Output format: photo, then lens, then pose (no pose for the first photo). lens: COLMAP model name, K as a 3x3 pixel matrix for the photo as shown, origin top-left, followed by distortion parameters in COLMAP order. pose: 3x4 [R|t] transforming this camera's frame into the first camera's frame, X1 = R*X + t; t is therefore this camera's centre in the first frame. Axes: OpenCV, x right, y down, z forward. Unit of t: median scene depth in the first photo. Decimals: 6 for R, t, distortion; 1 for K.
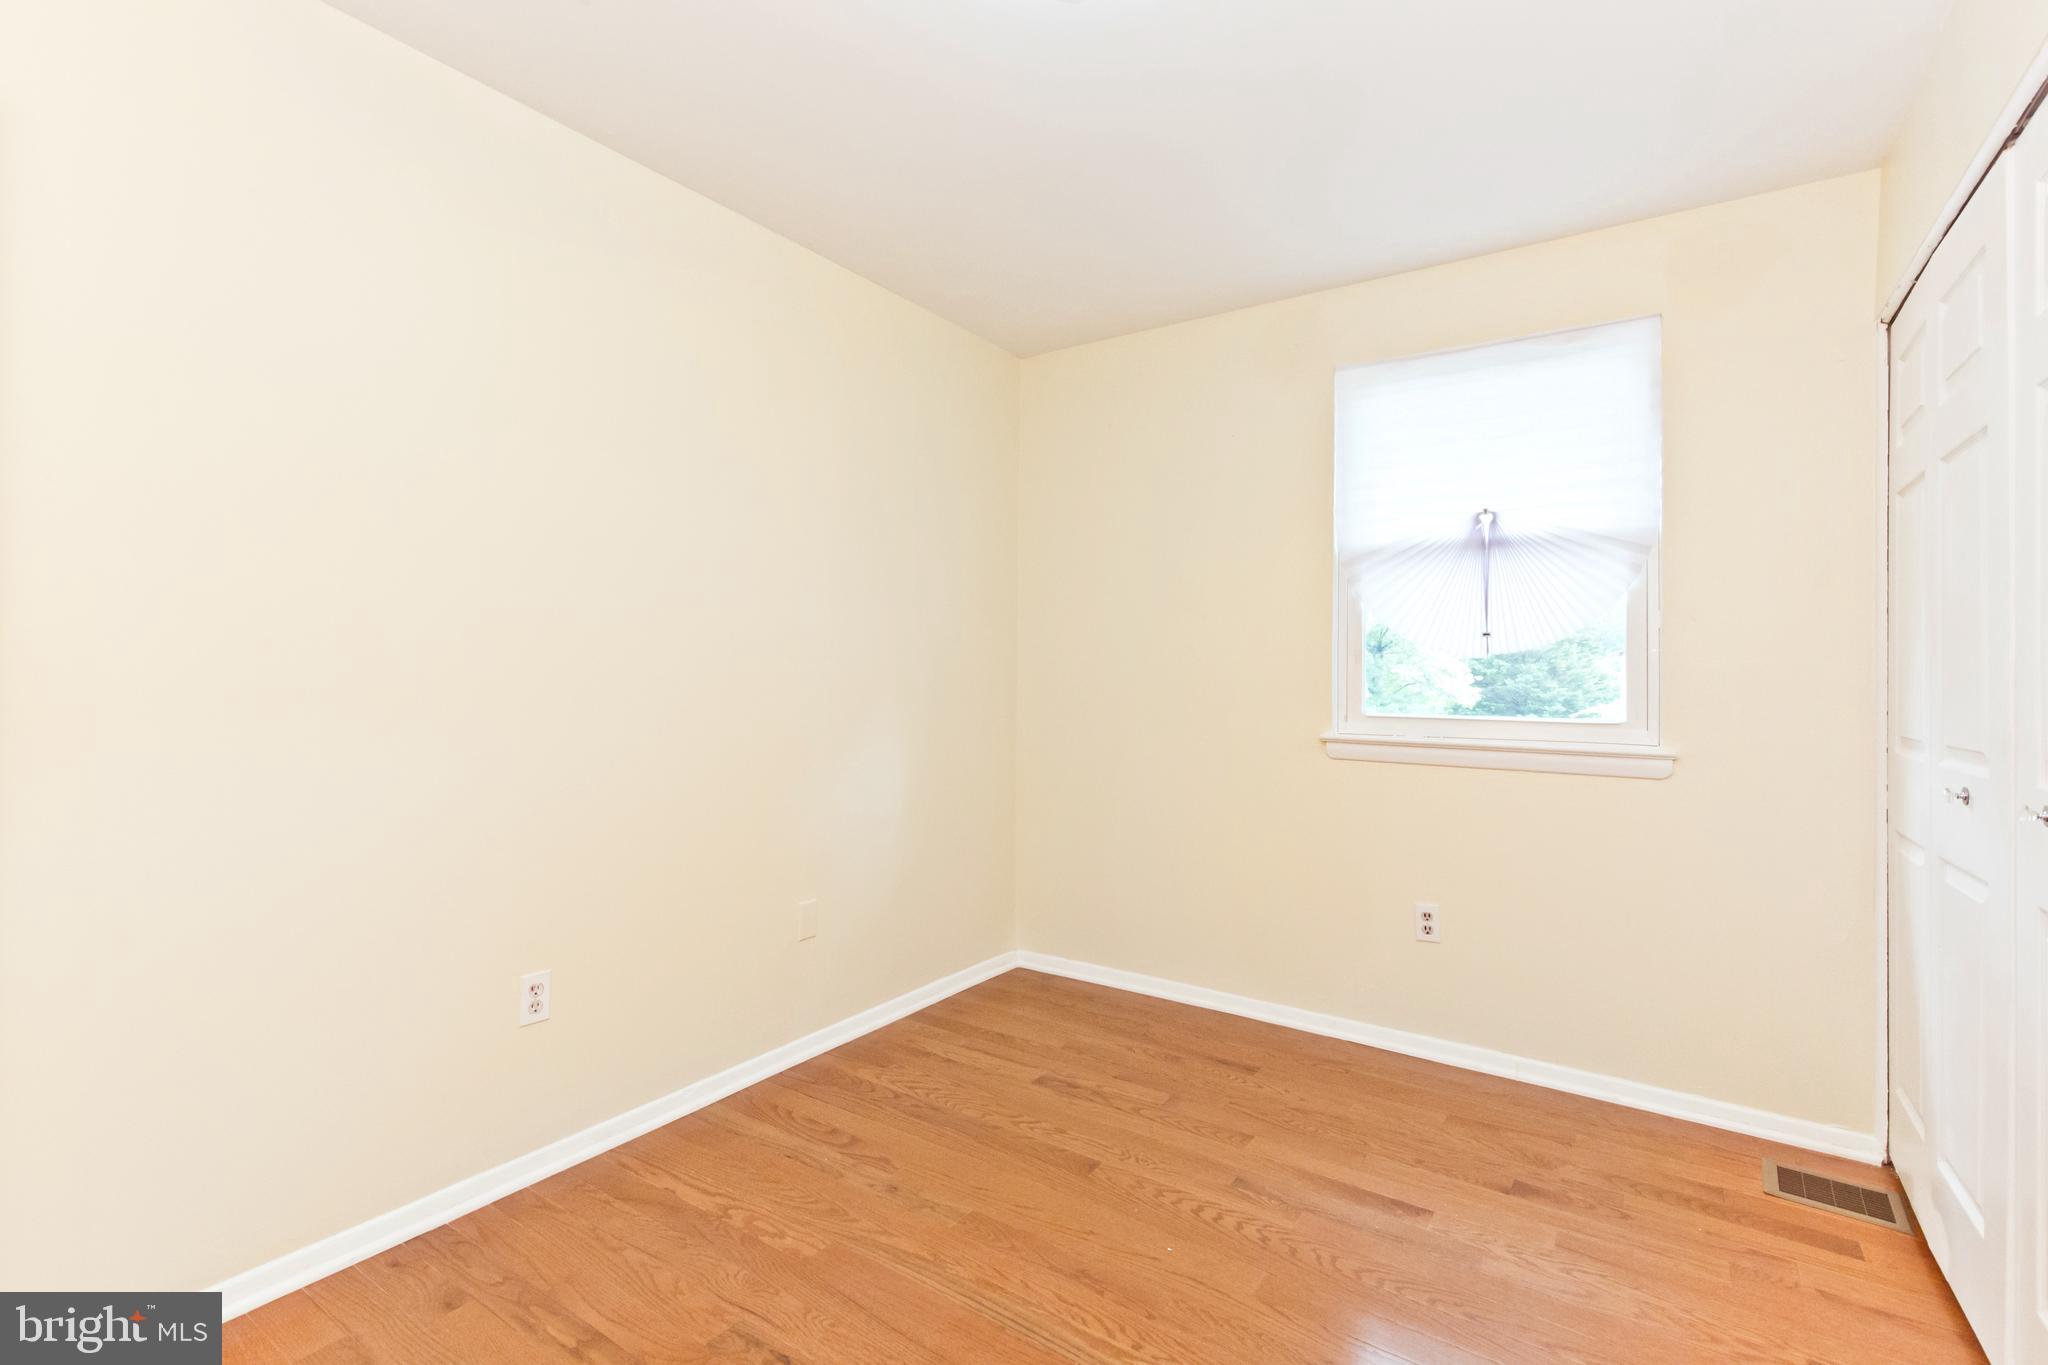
lens RADIAL K [[926.3, 0, 997.1], [0, 926.3, 676.5], [0, 0, 1]] dist [0.010939, -0.000463]
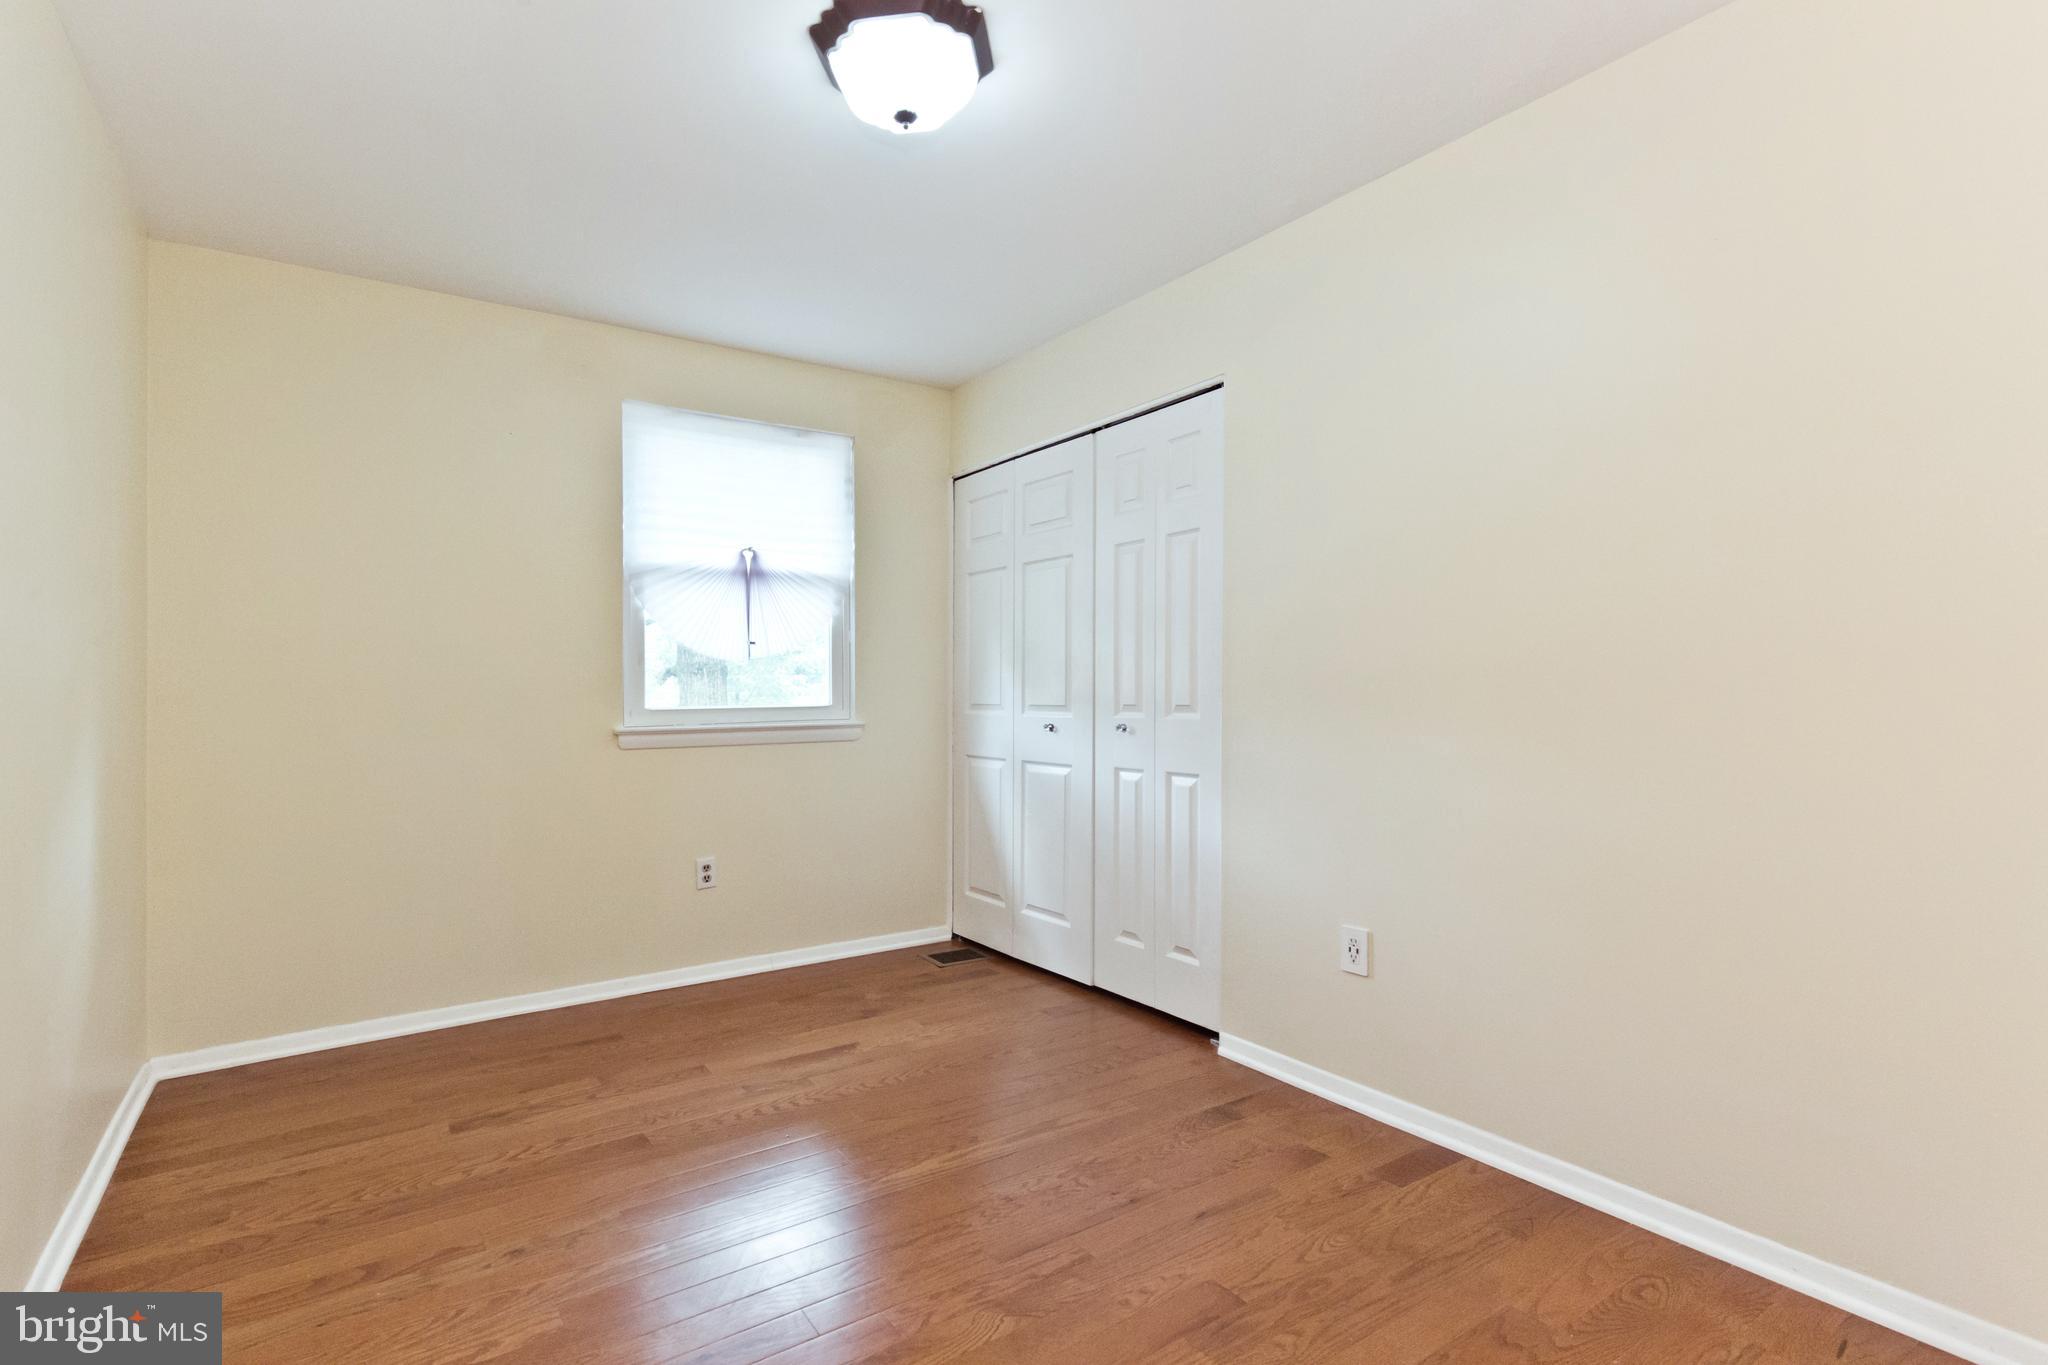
lens RADIAL K [[926.3, 0, 961.6], [0, 926.3, 701.9], [0, 0, 1]] dist [0.010939, -0.000463]
pose [[0.409768, -0.029689, 0.911706, -0.571590], [0.009324, 0.999554, 0.028358, 0.003942], [-0.912142, -0.003119, 0.409862, 0.195319]]
